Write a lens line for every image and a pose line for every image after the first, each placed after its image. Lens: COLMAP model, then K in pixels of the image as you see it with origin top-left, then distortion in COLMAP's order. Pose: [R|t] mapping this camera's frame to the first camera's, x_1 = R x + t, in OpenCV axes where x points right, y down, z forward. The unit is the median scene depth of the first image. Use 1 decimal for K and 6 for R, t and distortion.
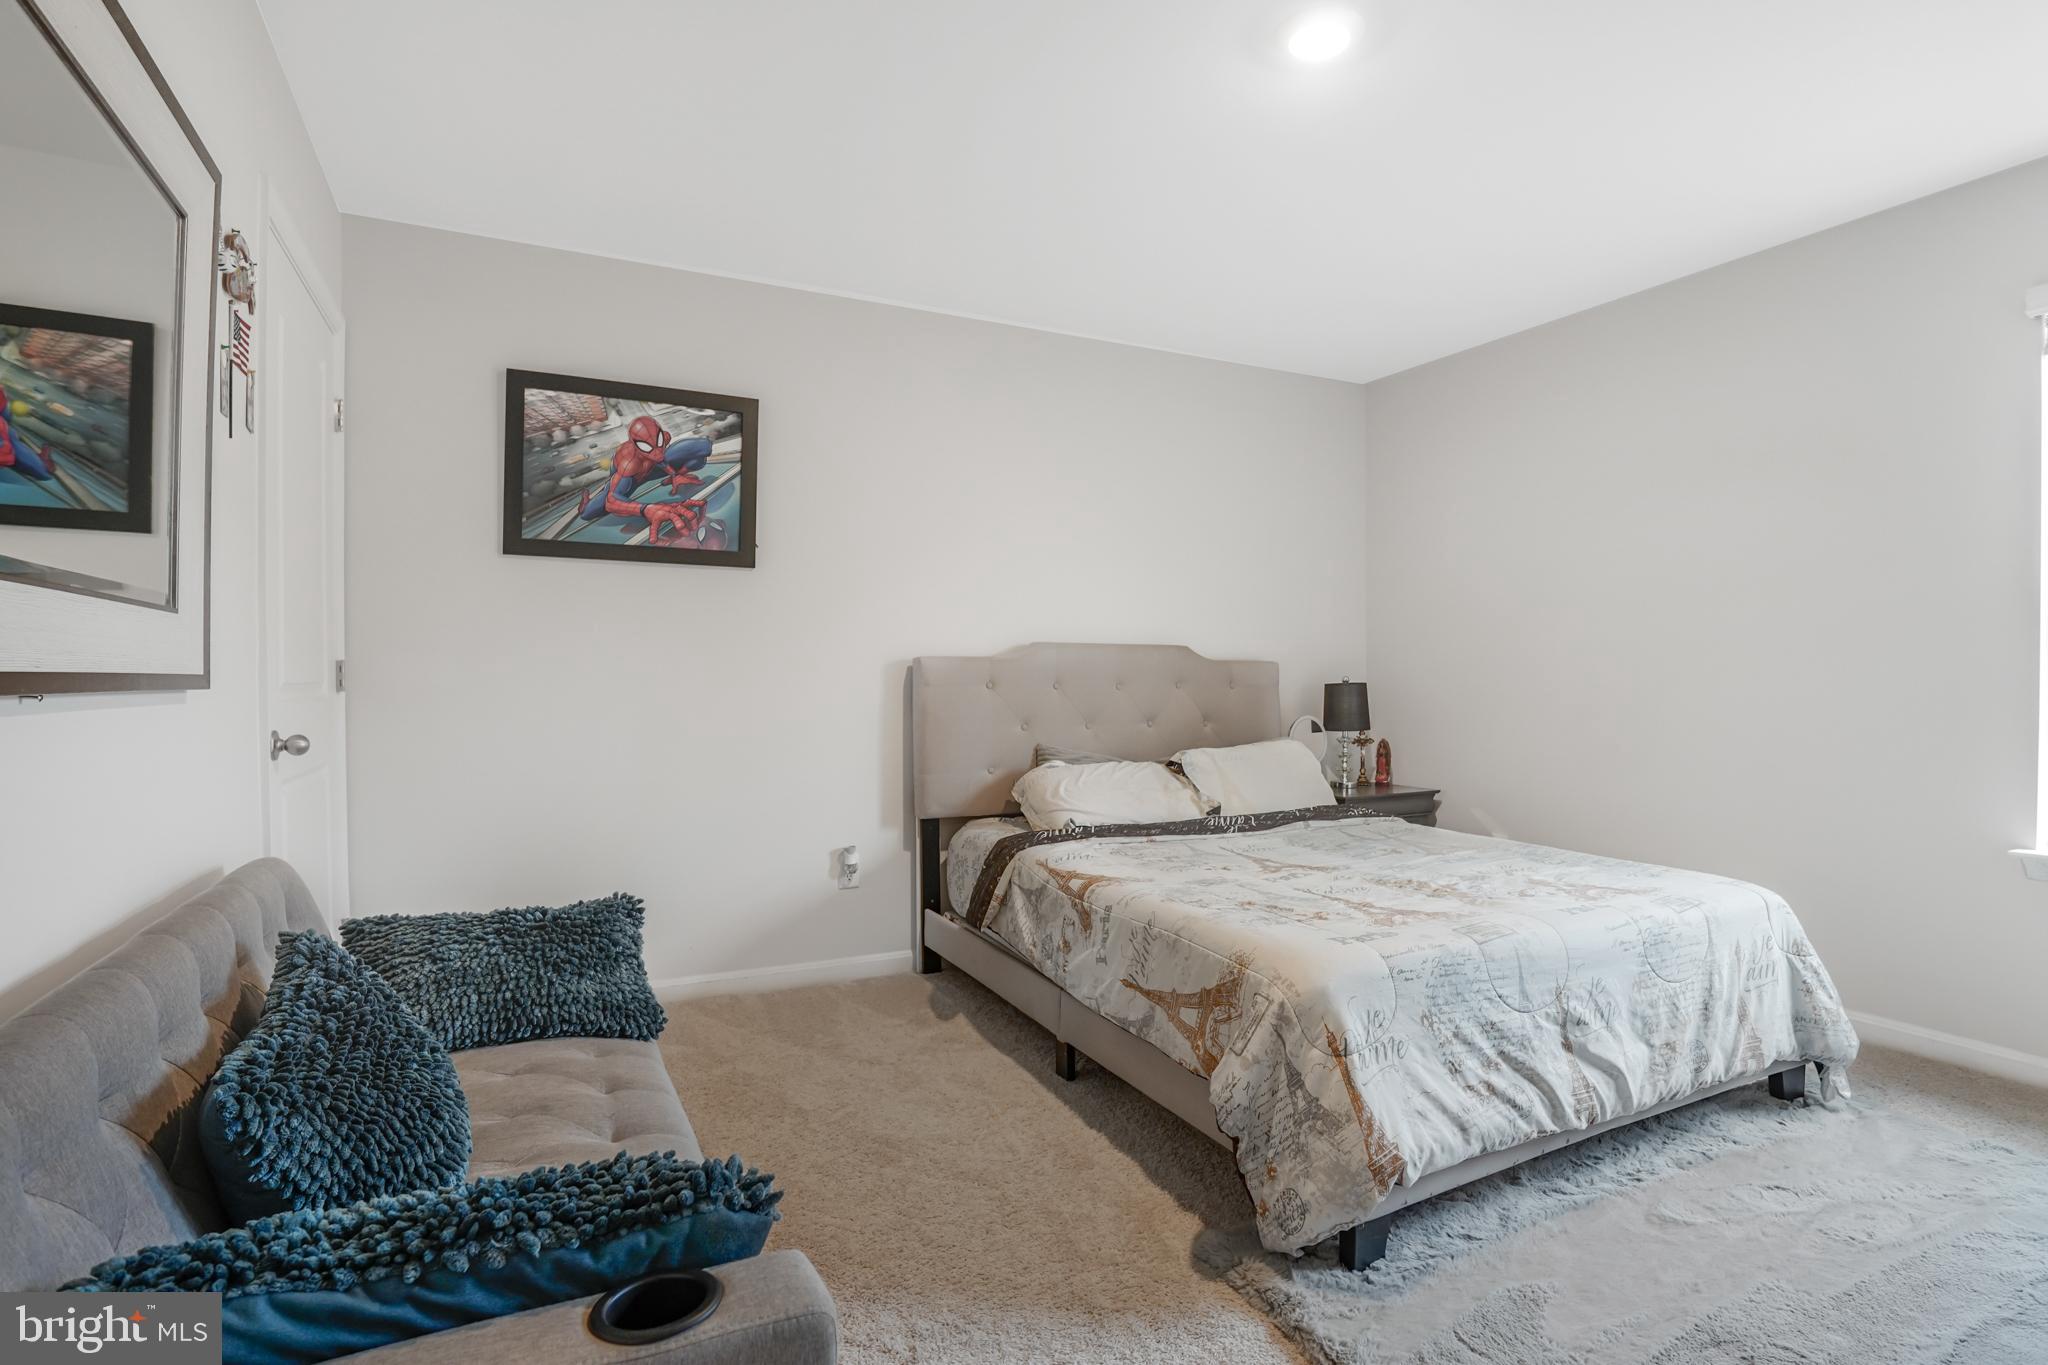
lens RADIAL K [[1003.3, 0, 1021.2], [0, 1003.3, 677.4], [0, 0, 1]] dist [-0.045857, -0.000009]
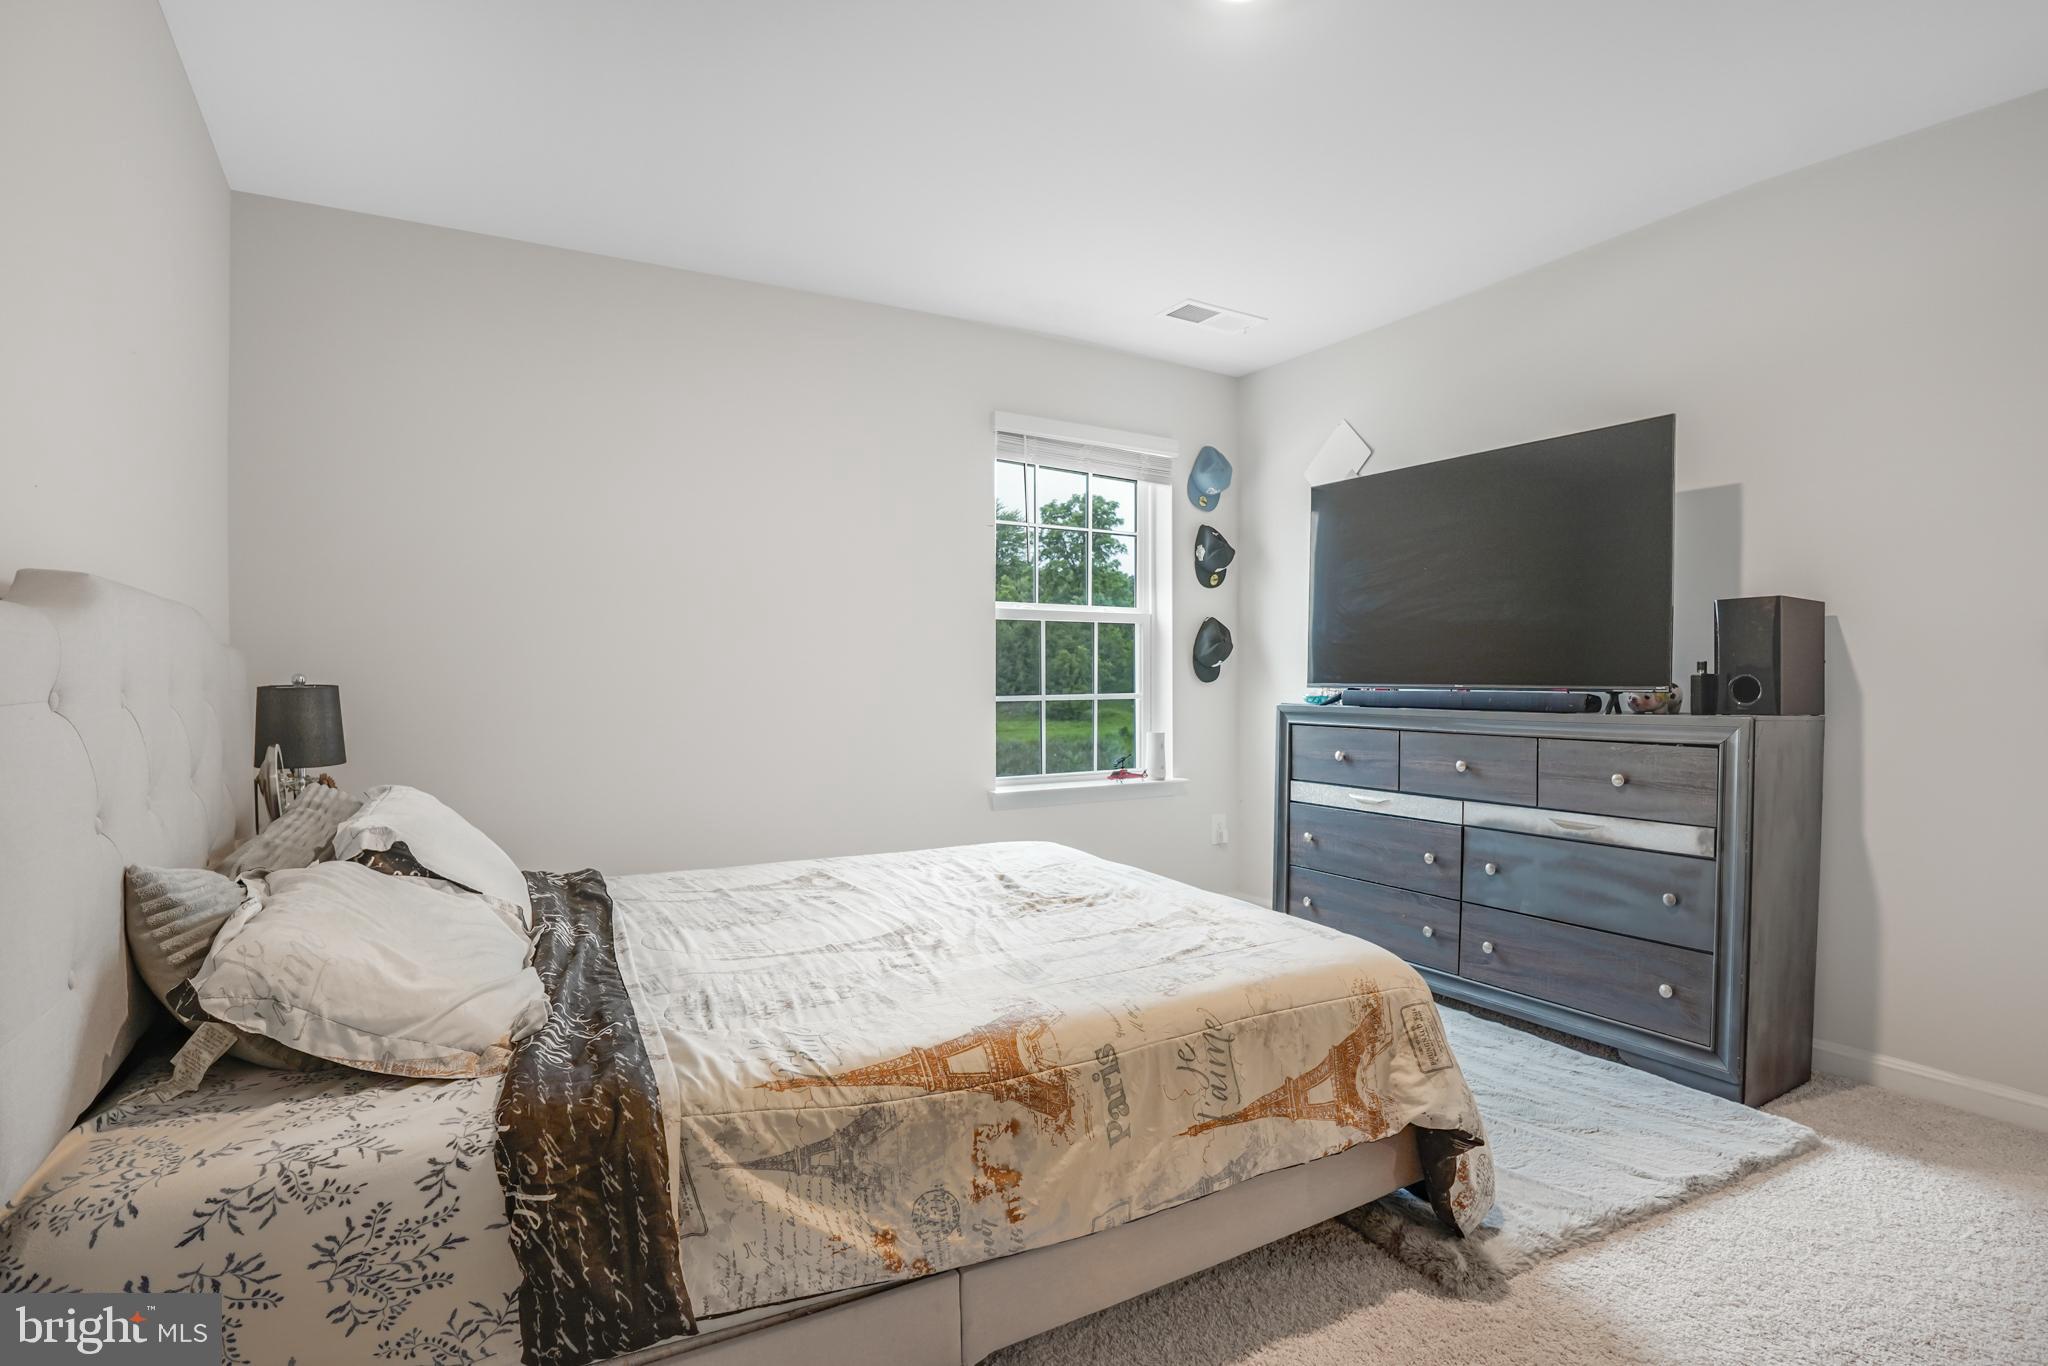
lens RADIAL K [[1003.3, 0, 1021.2], [0, 1003.3, 677.9], [0, 0, 1]] dist [-0.045857, -0.000009]
pose [[-0.070692, -0.004465, 0.997488, -0.514848], [0.002941, 0.999985, 0.004684, -0.000837], [-0.997494, 0.003265, -0.070678, 1.089421]]
